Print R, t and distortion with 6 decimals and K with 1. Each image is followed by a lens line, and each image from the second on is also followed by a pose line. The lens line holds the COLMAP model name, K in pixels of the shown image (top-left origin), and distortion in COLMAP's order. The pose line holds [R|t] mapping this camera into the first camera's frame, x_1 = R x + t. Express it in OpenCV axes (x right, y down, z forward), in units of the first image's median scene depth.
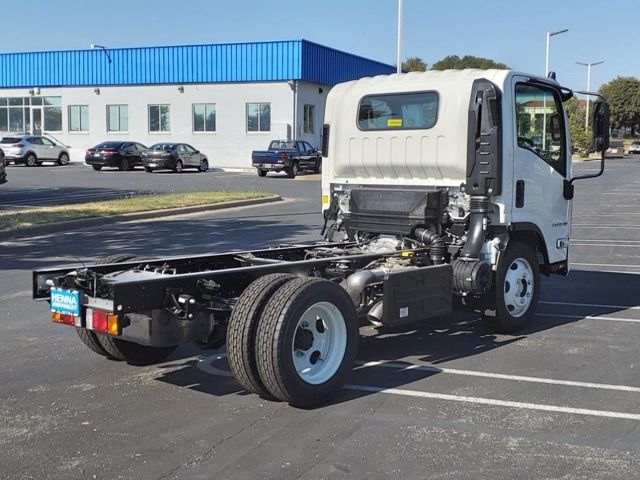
lens RADIAL K [[961.2, 0, 320.0], [0, 961.2, 240.0], [0, 0, 1]] dist [0.184321, 0.008352]
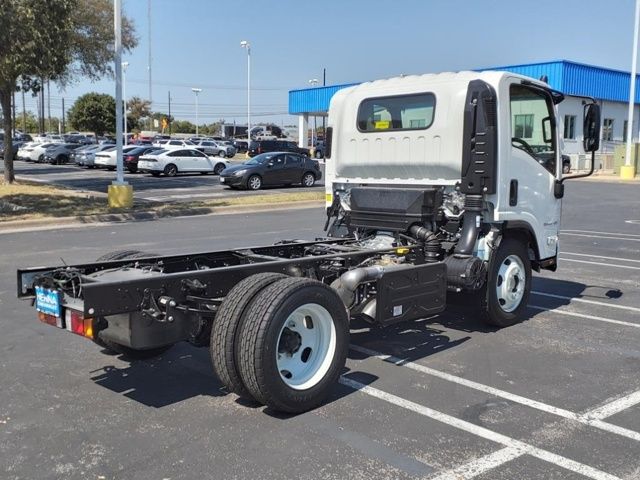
lens RADIAL K [[729.4, 0, 320.0], [0, 729.4, 240.0], [0, 0, 1]] dist [0.116235, -0.021449]
pose [[0.999343, 0.005617, -0.035804, 0.029894], [-0.005058, 0.999864, 0.015677, -0.008807], [0.035887, -0.015486, 0.999236, 0.216127]]
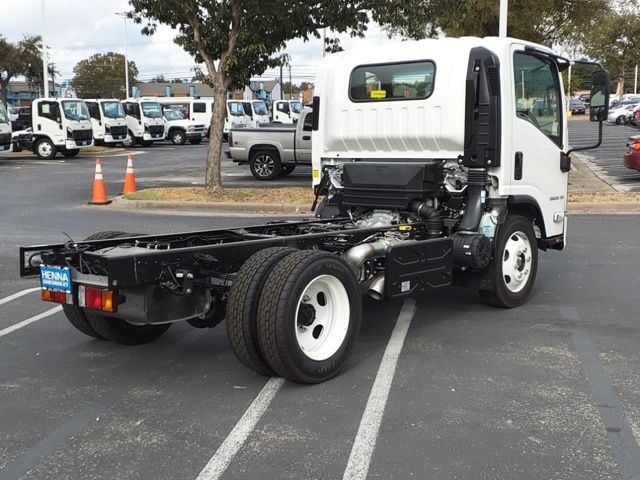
lens RADIAL K [[961.2, 0, 320.0], [0, 961.2, 240.0], [0, 0, 1]] dist [0.184321, 0.008352]
pose [[0.999426, -0.009354, 0.032547, -0.026459], [0.008835, 0.999832, 0.016041, 0.010154], [-0.032691, -0.015744, 0.999341, 0.030126]]
